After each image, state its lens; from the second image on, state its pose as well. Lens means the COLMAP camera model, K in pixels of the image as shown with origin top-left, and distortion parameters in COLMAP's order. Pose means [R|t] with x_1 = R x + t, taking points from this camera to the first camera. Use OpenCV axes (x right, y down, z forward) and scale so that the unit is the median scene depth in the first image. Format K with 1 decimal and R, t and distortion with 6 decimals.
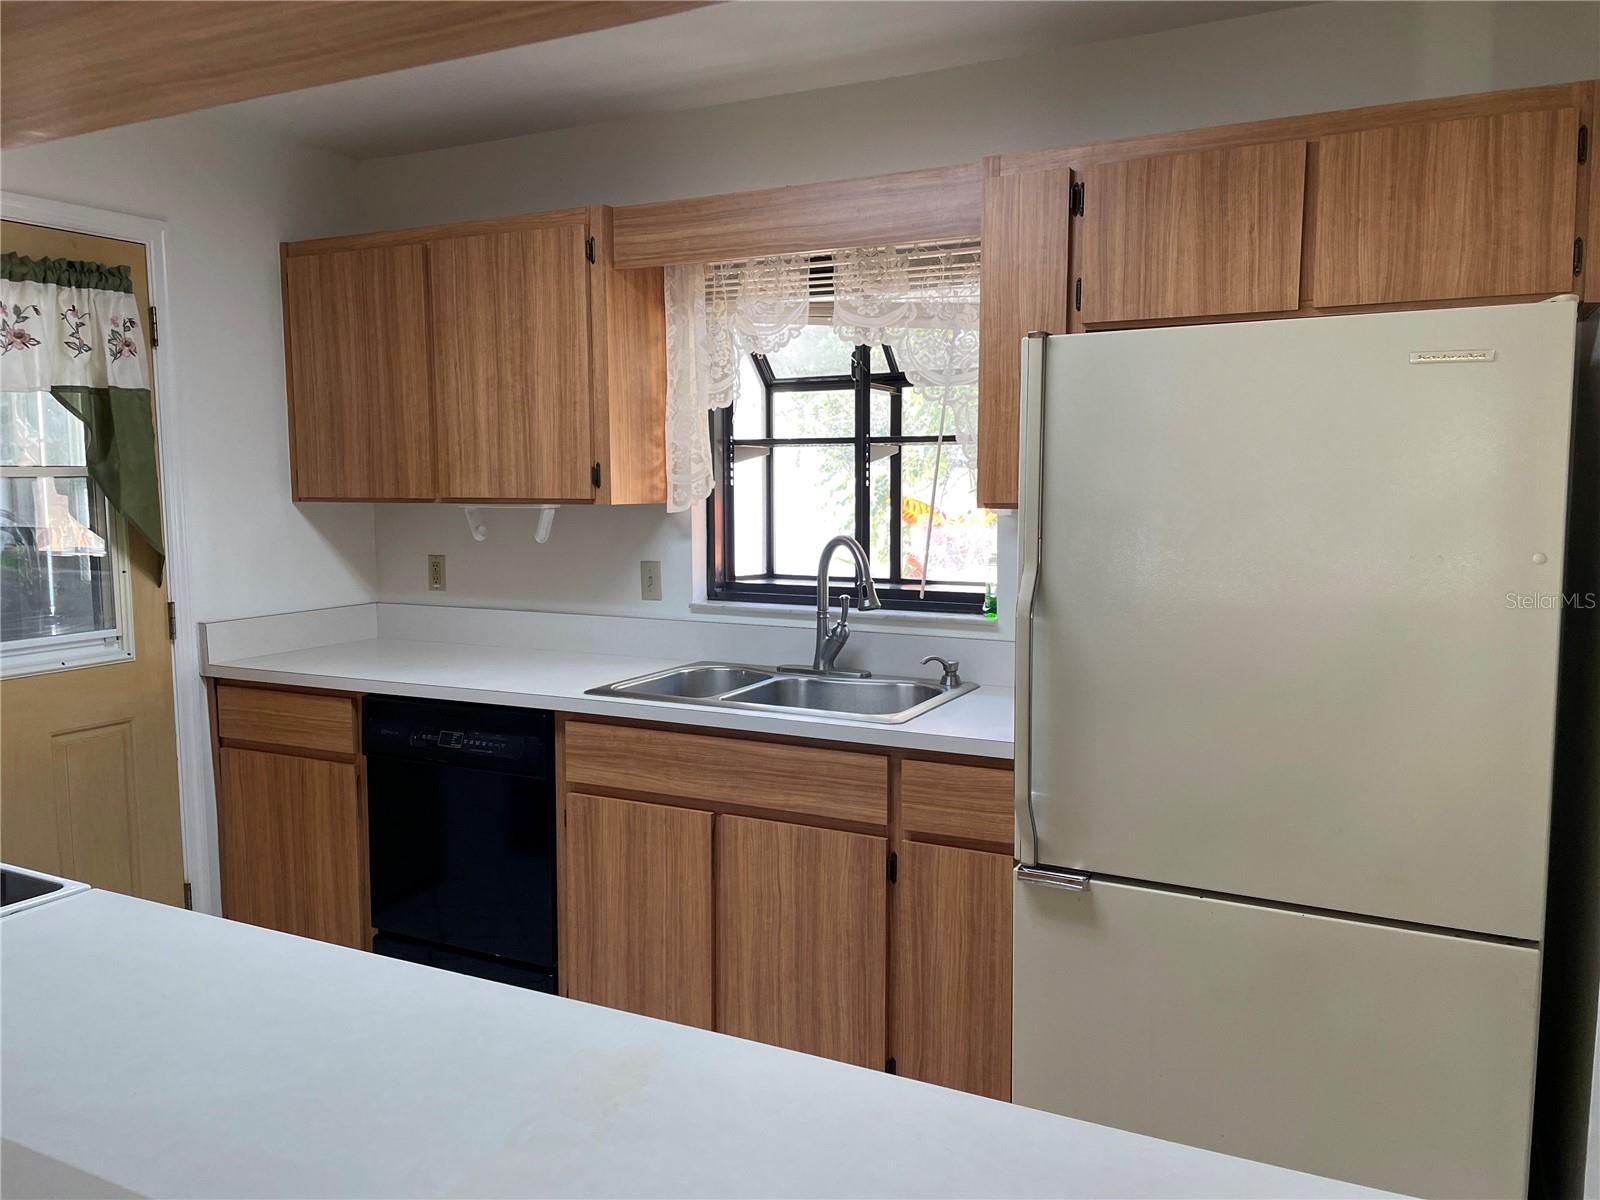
lens RADIAL K [[1213.6, 0, 803.9], [0, 1213.6, 588.2], [0, 0, 1]] dist [0.090713, -0.115888]
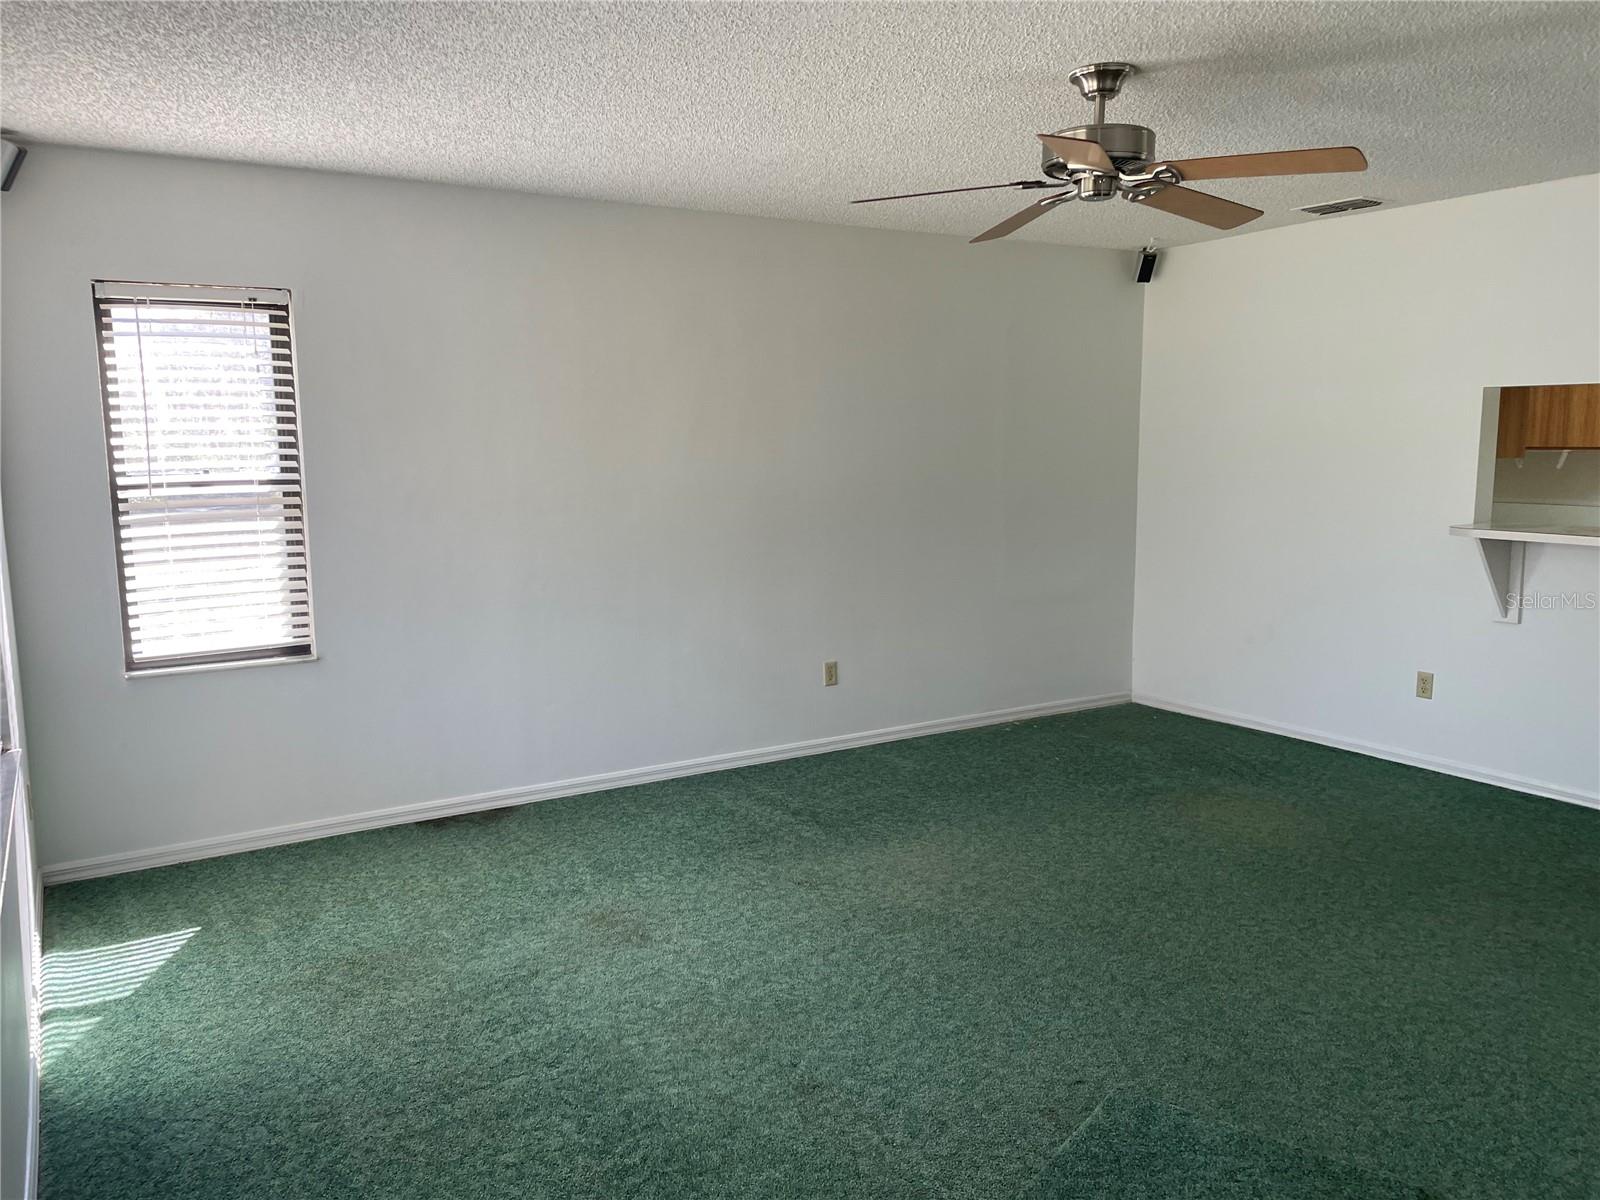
lens RADIAL K [[1213.6, 0, 810.1], [0, 1213.6, 620.3], [0, 0, 1]] dist [0.090713, -0.115888]
pose [[0.855148, 0.074990, -0.512931, -0.220797], [-0.043364, 0.996361, 0.073372, 0.125307], [0.516567, -0.040502, 0.855288, -1.514521]]
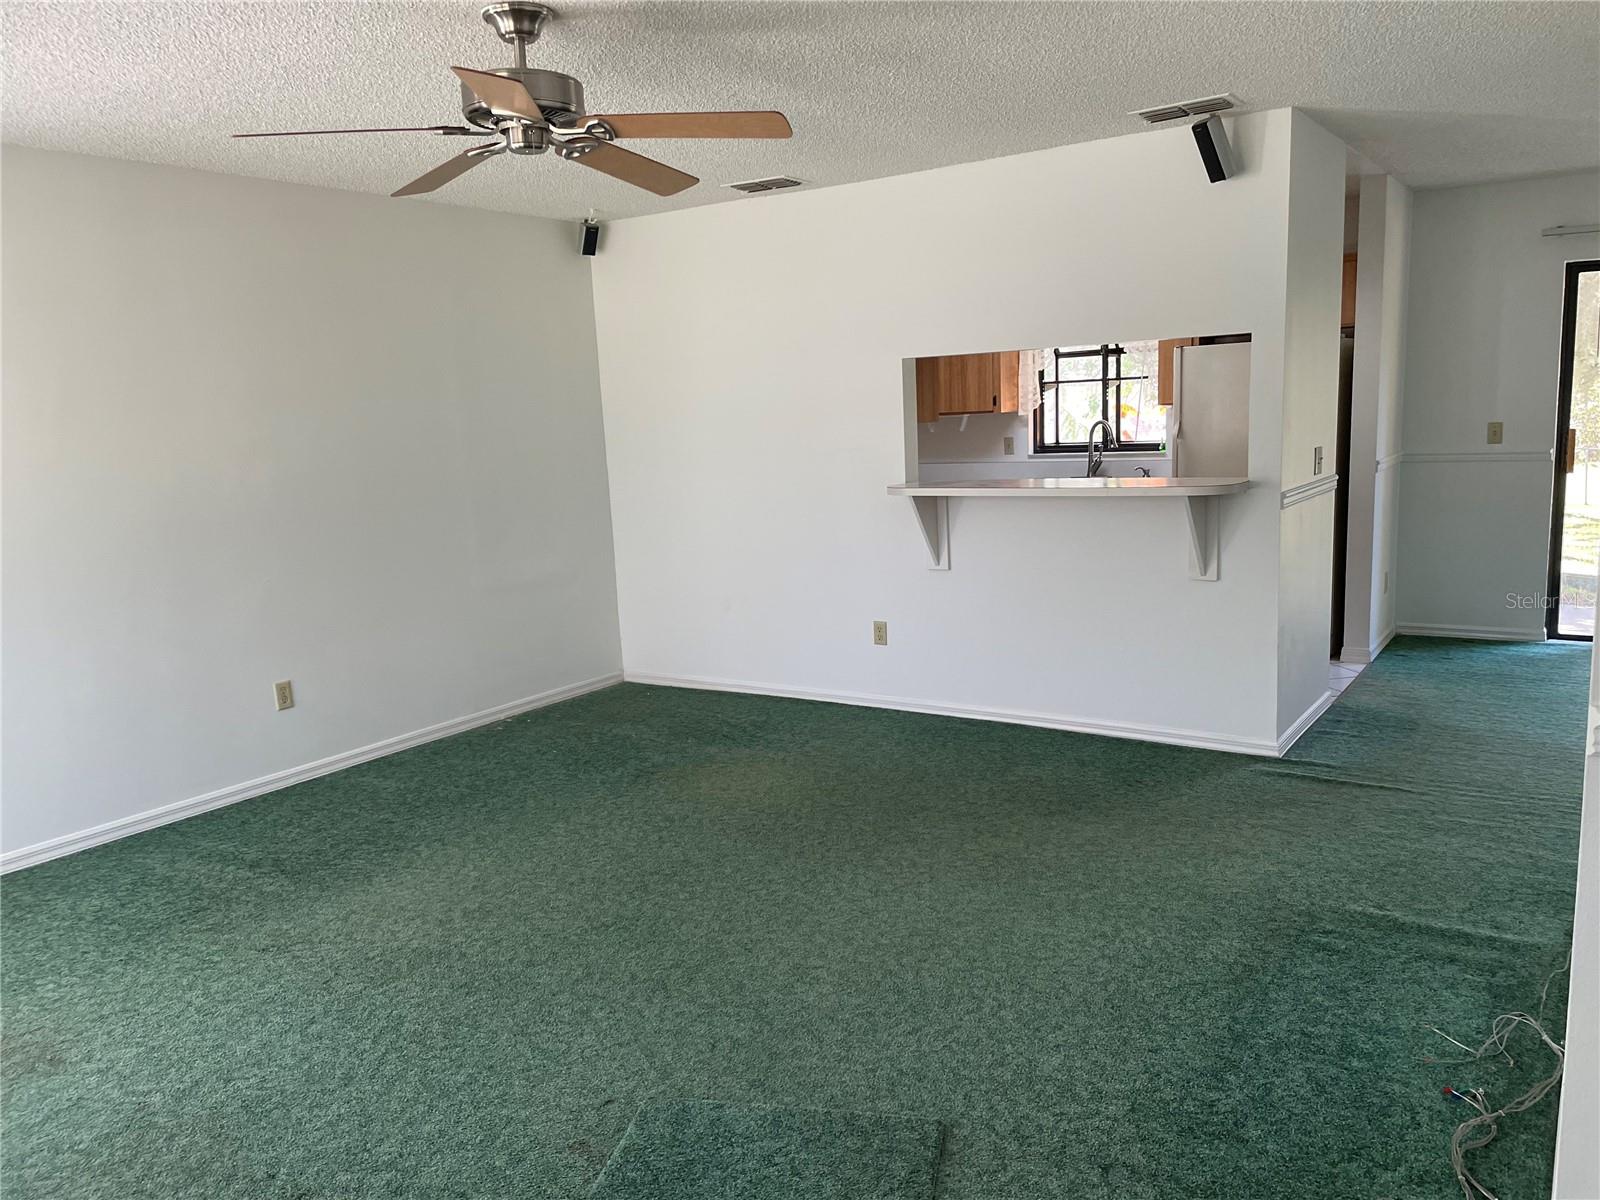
lens RADIAL K [[1213.6, 0, 802.8], [0, 1213.6, 611.1], [0, 0, 1]] dist [0.090713, -0.115888]
pose [[0.991492, -0.019856, -0.128641, -0.238718], [0.029859, 0.996638, 0.076301, 0.126082], [0.126694, -0.079493, 0.988752, -1.455389]]
